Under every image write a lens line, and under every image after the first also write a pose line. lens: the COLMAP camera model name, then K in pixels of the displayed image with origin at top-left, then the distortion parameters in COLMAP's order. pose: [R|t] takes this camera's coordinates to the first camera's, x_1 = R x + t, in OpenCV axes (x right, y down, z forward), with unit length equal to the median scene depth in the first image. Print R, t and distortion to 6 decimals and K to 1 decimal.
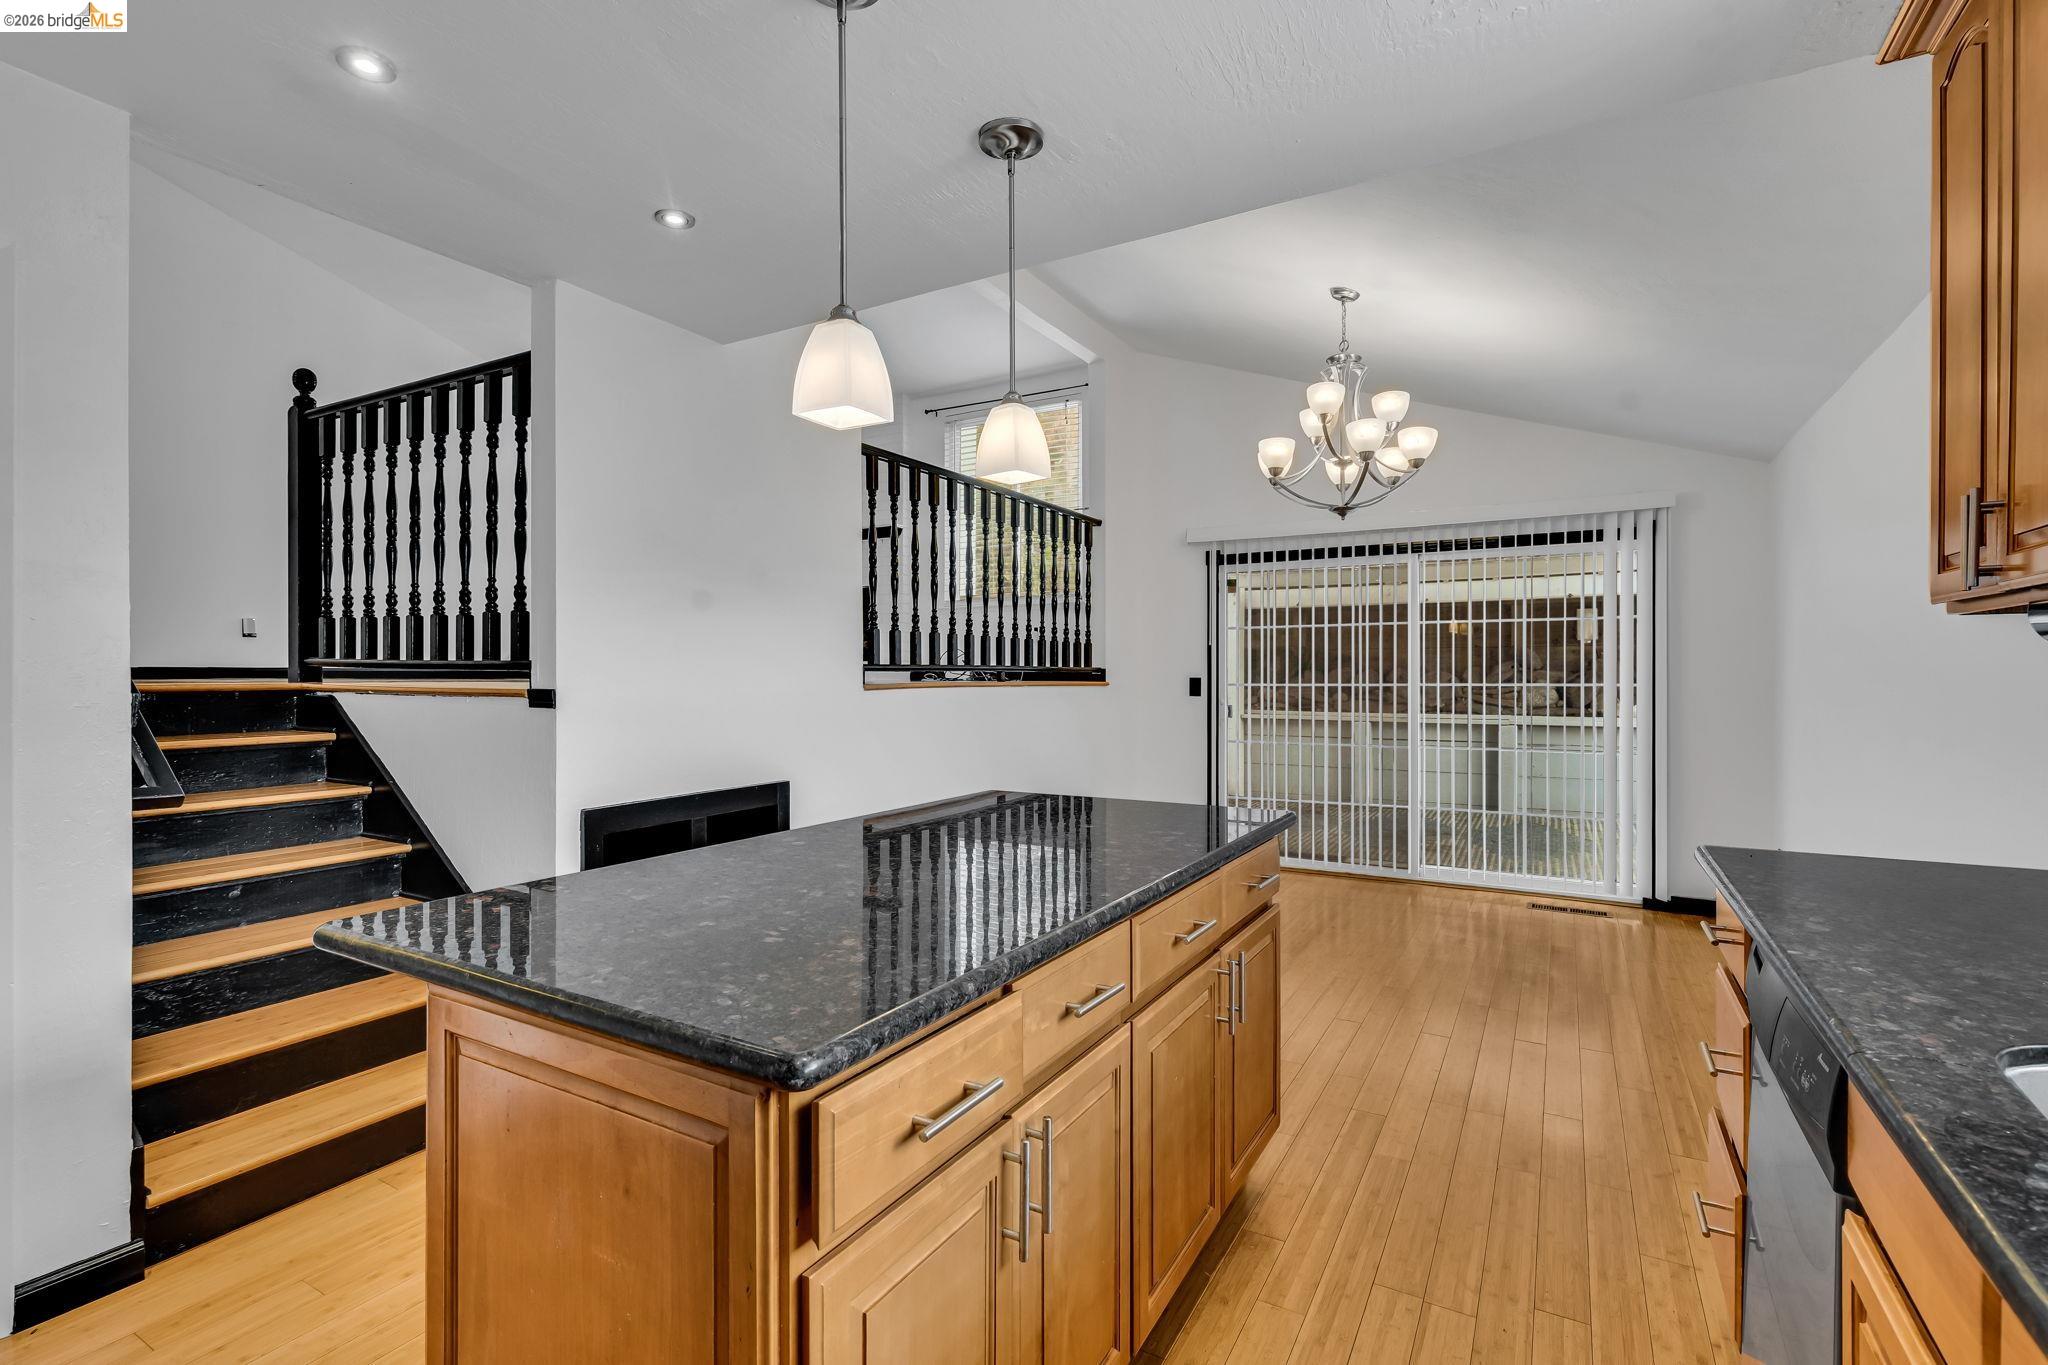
lens RADIAL K [[945.5, 0, 1025.1], [0, 945.5, 678.9], [0, 0, 1]] dist [0.001070, 0.000191]
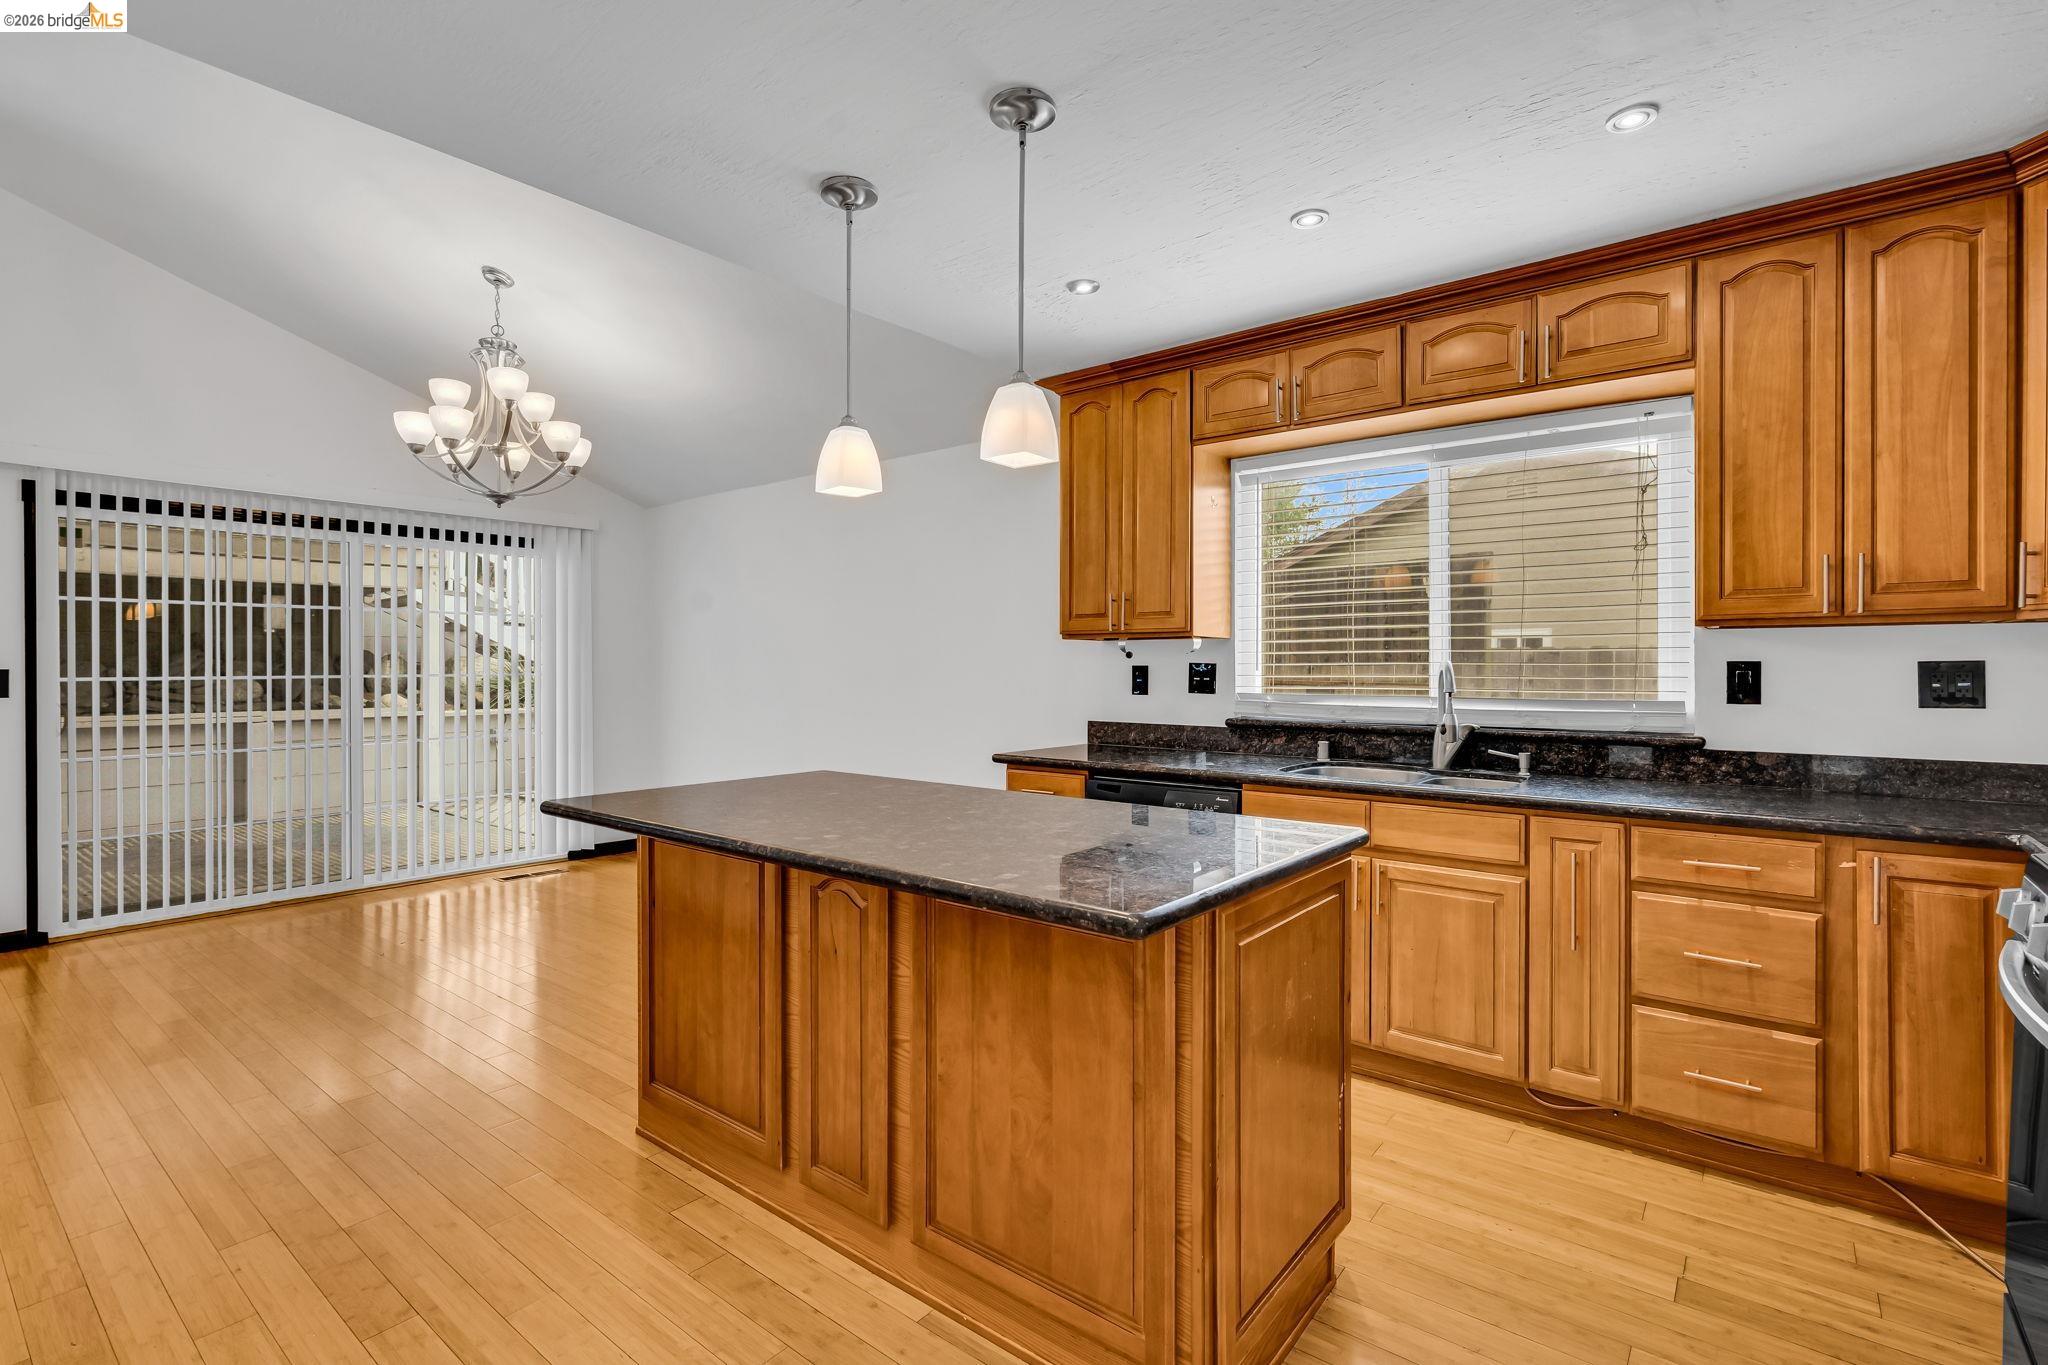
lens RADIAL K [[945.5, 0, 1025.1], [0, 945.5, 678.9], [0, 0, 1]] dist [0.001070, 0.000191]
pose [[0.144856, -0.012854, 0.989369, -0.367239], [0.003934, 0.999915, 0.012415, -0.000168], [-0.989445, 0.002094, 0.144894, 0.208199]]
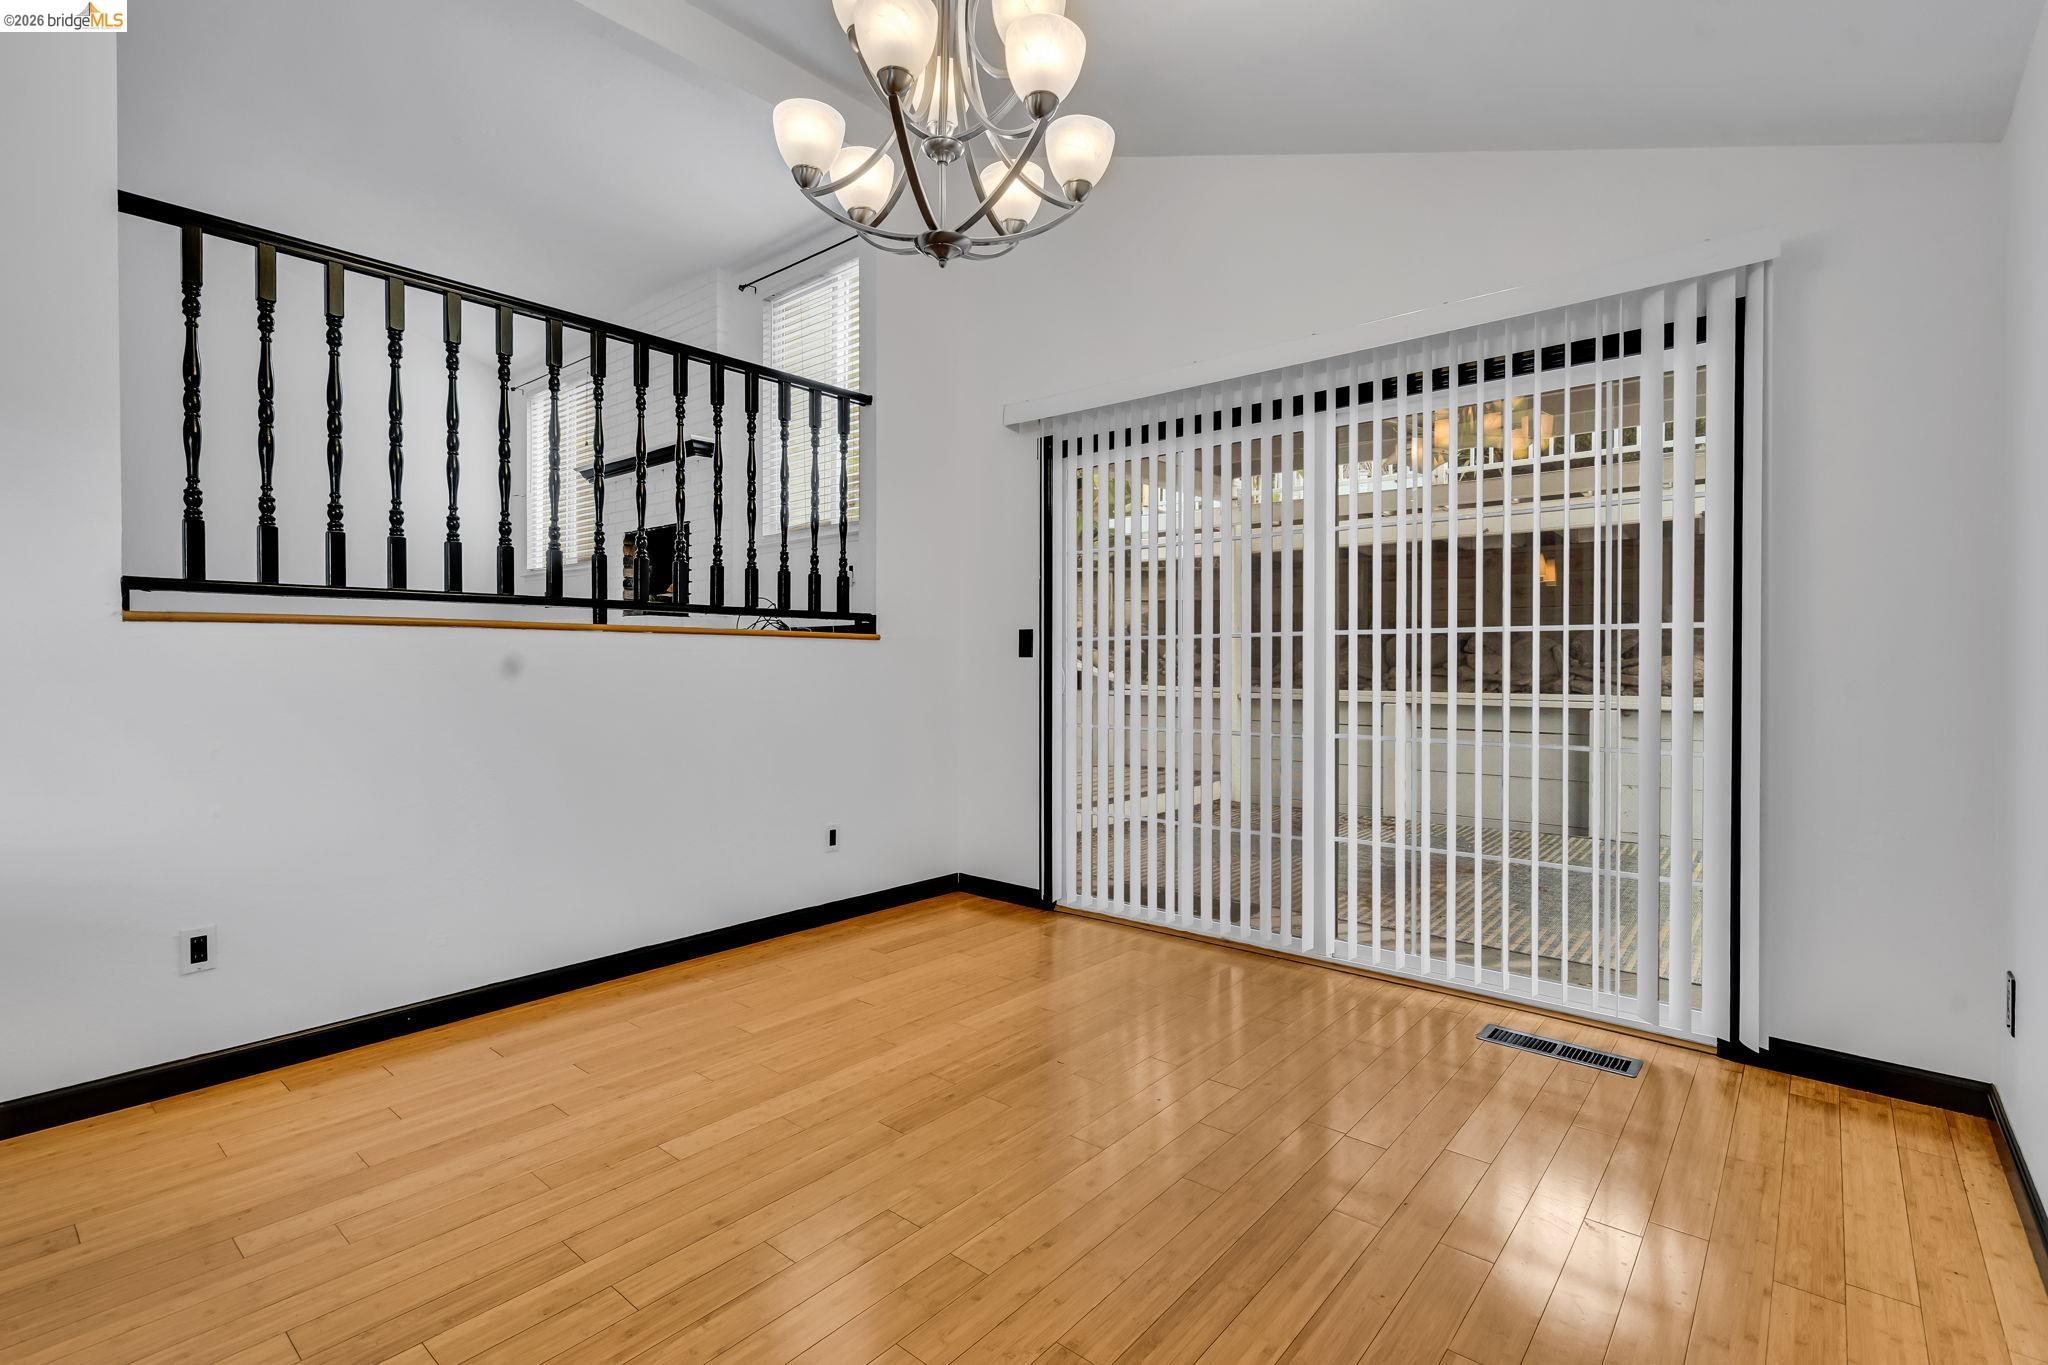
lens RADIAL K [[949.3, 0, 1018.6], [0, 949.3, 674.1], [0, 0, 1]] dist [0.020547, 0.000133]
pose [[0.980650, 0.004396, -0.195722, 0.320925], [-0.002375, 0.999941, 0.010560, 0.024208], [0.195757, -0.009891, 0.980602, 0.346287]]
